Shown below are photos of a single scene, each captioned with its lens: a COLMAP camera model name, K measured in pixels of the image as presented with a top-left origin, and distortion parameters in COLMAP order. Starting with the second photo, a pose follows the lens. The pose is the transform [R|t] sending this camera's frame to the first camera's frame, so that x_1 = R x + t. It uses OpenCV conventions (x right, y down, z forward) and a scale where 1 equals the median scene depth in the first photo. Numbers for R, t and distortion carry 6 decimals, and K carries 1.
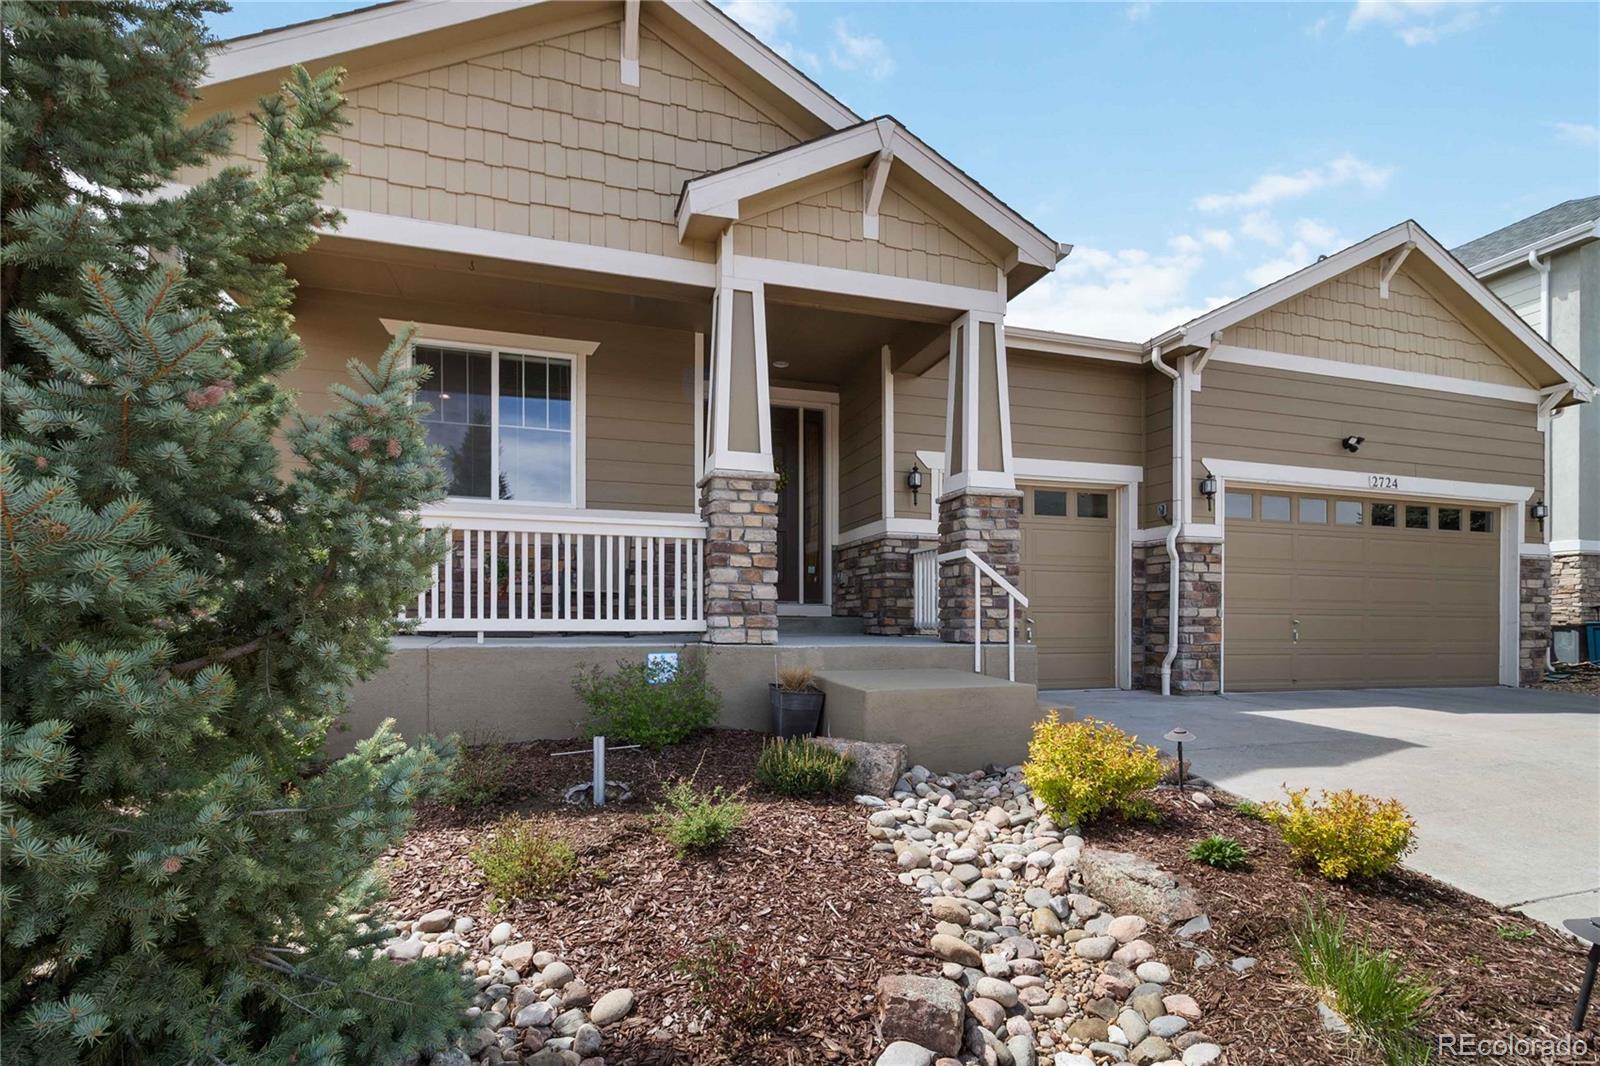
lens RADIAL K [[801.8, 0, 800.2], [0, 801.8, 638.2], [0, 0, 1]] dist [0.004160, -0.000154]
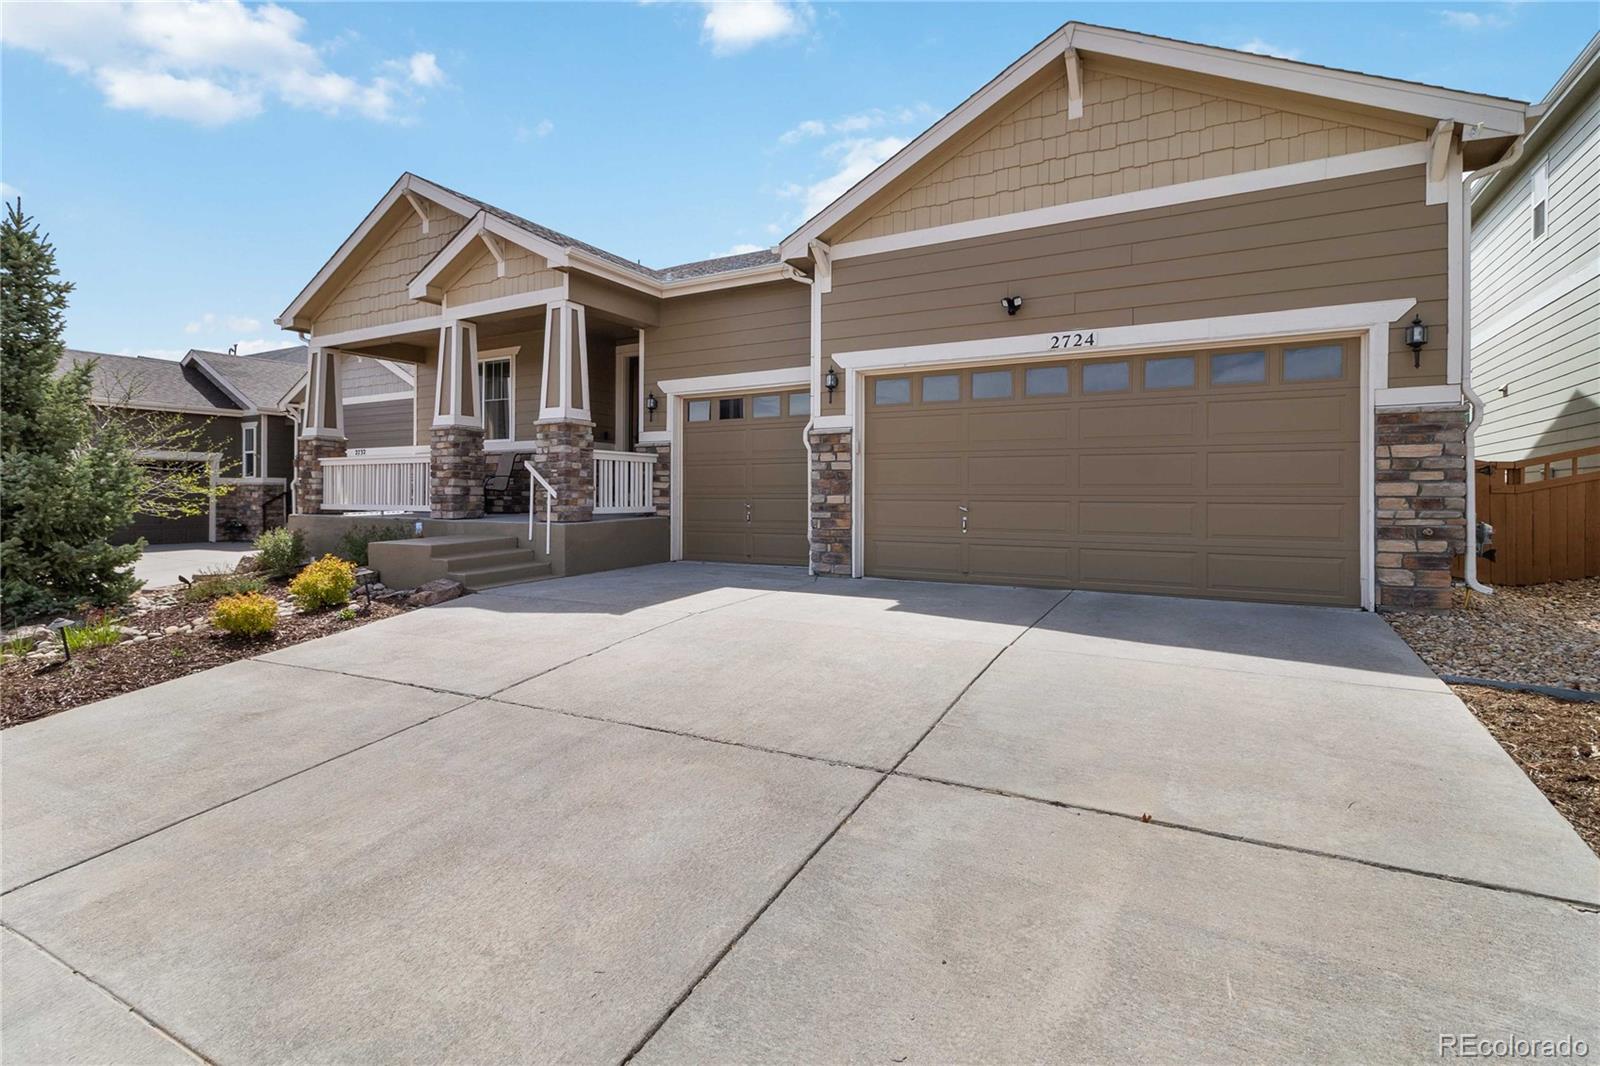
lens RADIAL K [[755.3, 0, 804.6], [0, 755.3, 509.3], [0, 0, 1]] dist [0.001325, 0.000421]
pose [[0.678035, 0.010669, -0.734953, 1.211538], [-0.013087, 0.999911, 0.002443, -0.020589], [0.734913, 0.007962, 0.678114, 0.295371]]
